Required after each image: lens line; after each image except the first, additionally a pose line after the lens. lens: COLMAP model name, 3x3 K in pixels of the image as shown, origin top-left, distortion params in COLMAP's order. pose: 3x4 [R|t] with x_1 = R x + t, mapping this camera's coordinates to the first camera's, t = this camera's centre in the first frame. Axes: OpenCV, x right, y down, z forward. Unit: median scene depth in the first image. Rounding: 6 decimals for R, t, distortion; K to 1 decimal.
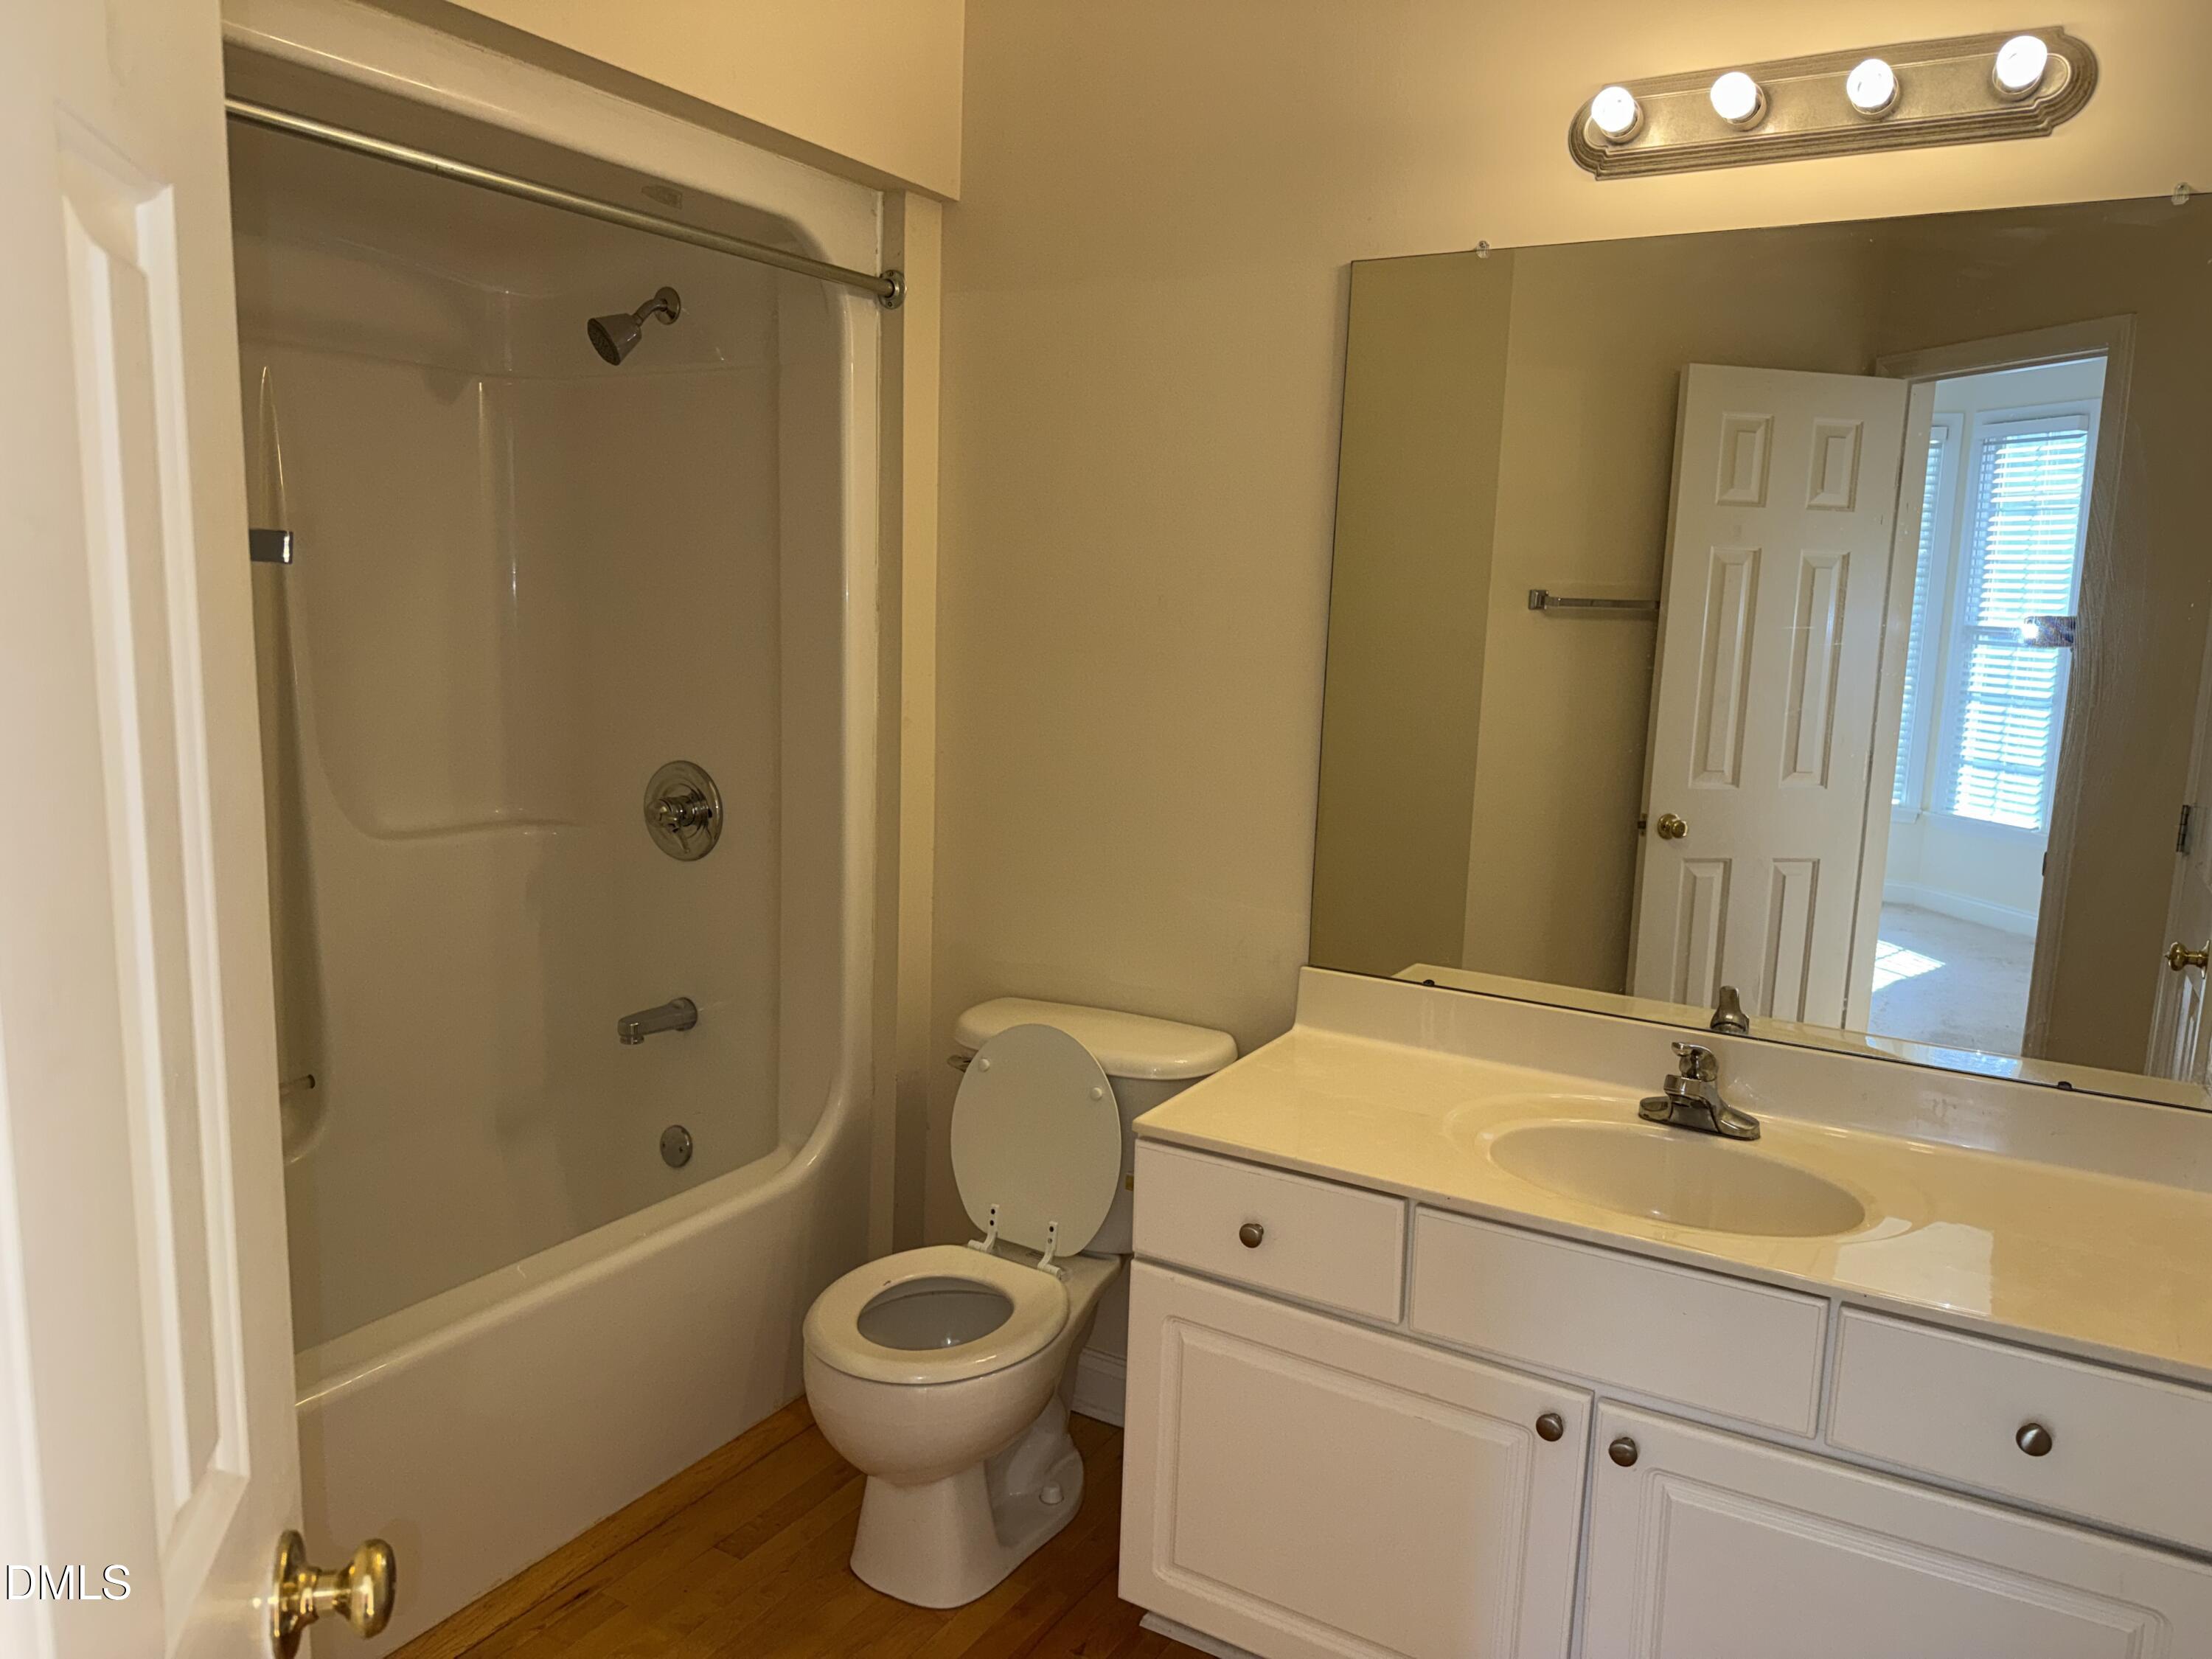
lens RADIAL K [[1576.2, 0, 1104.6], [0, 1576.2, 840.8], [0, 0, 1]] dist [0.134672, -0.225240]
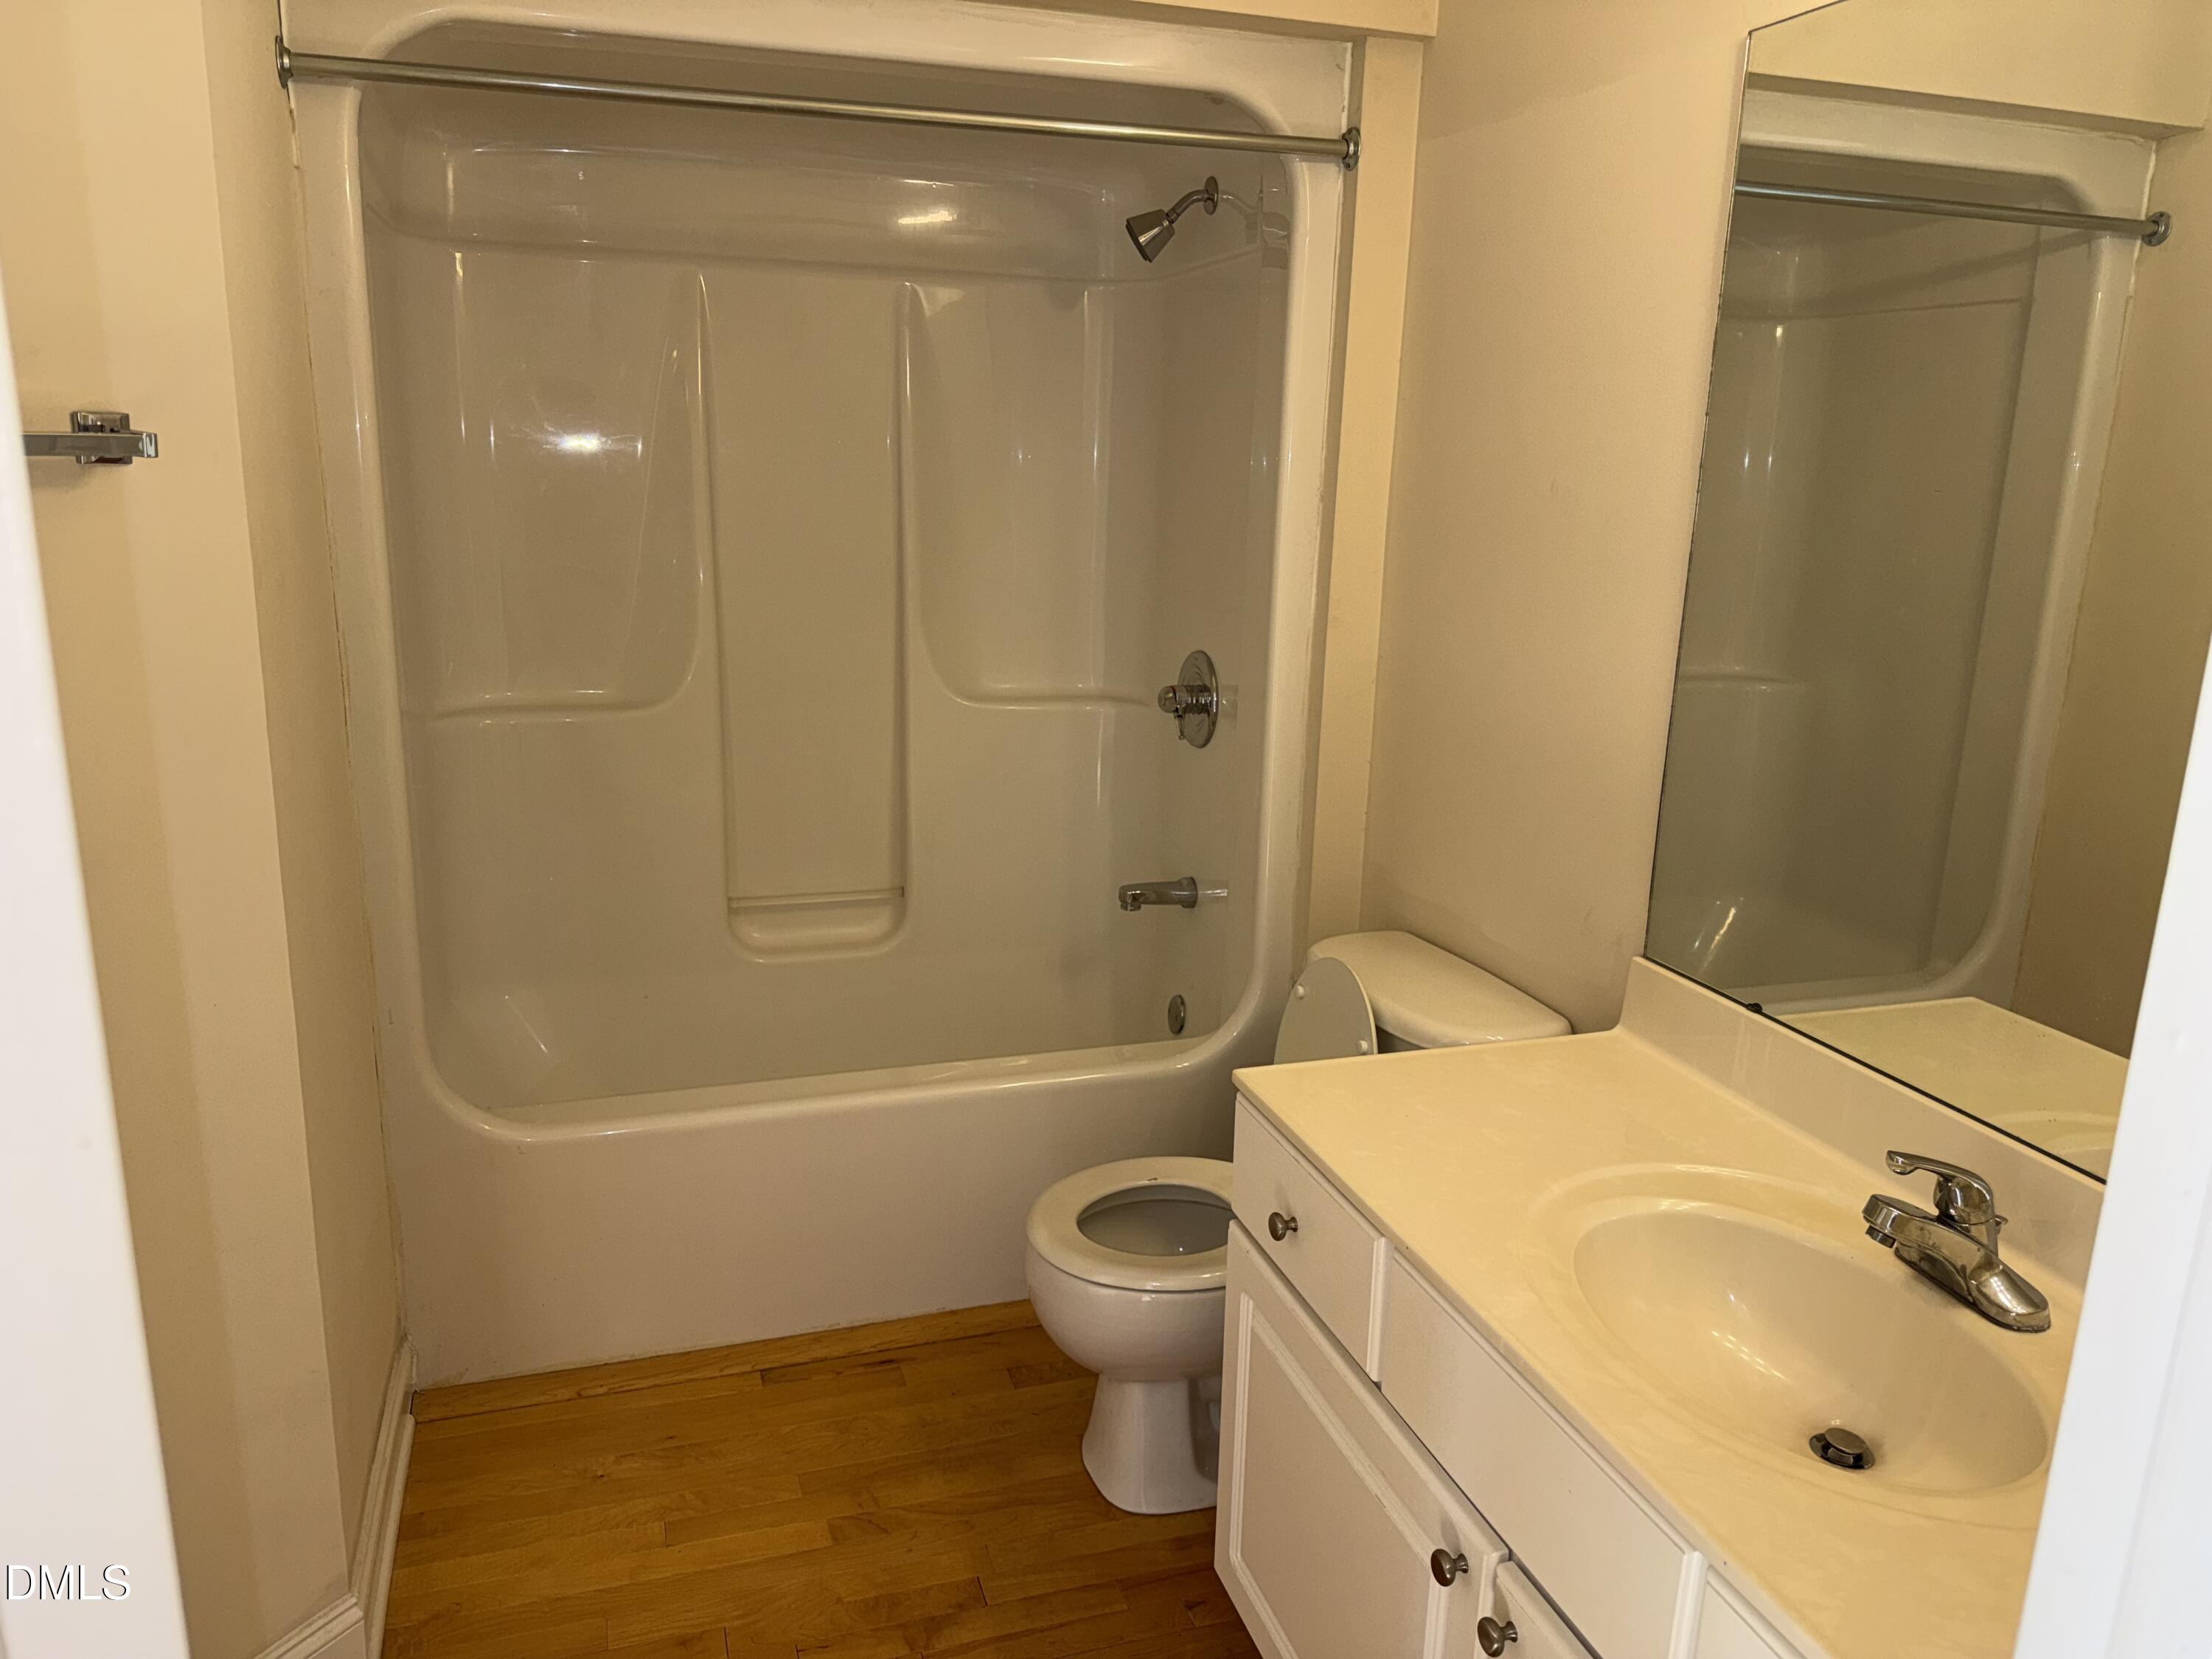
lens RADIAL K [[1569.5, 0, 1106.0], [0, 1569.5, 824.1], [0, 0, 1]] dist [0.146751, -0.244808]
pose [[0.748563, 0.141857, -0.647712, 0.432116], [-0.106781, 0.989887, 0.093391, -0.032183], [0.654409, -0.000746, 0.756140, 0.218731]]
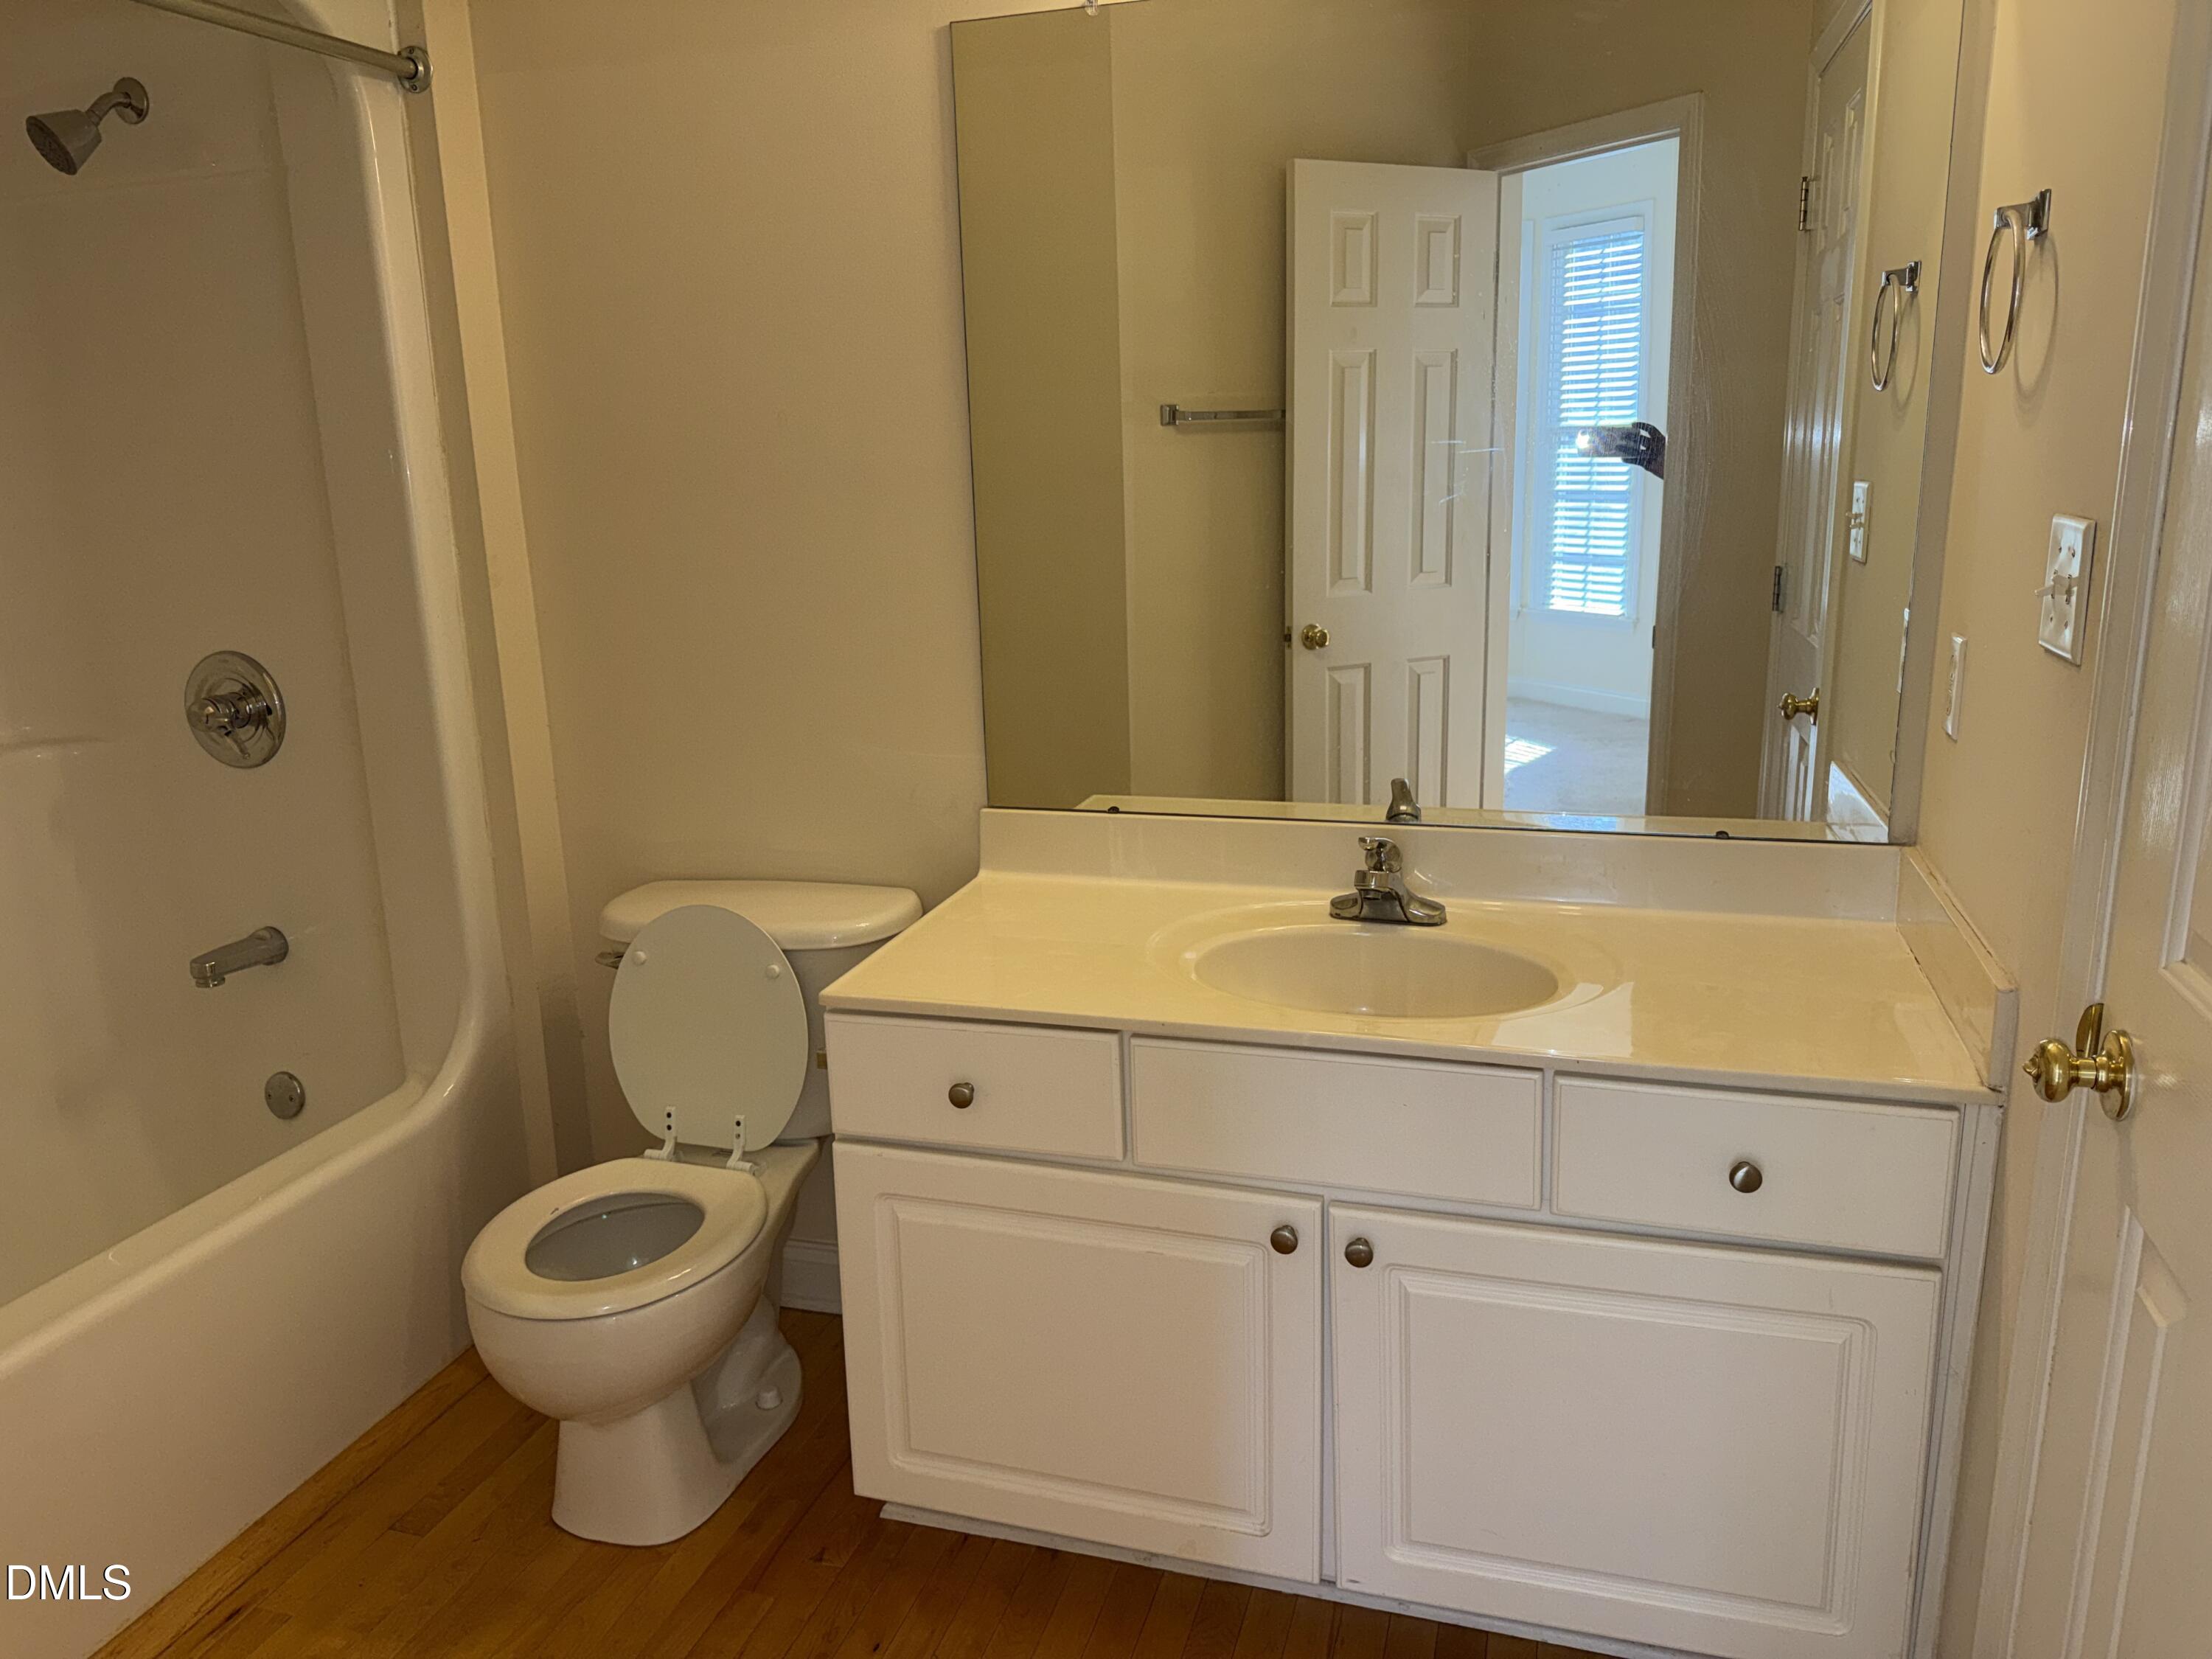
lens RADIAL K [[1551.2, 0, 1100.9], [0, 1551.2, 818.6], [0, 0, 1]] dist [0.147981, -0.244727]
pose [[0.970731, -0.113201, 0.211816, -0.002309], [0.097475, 0.991746, 0.083304, 0.015691], [-0.219497, -0.060219, 0.973753, 0.082619]]
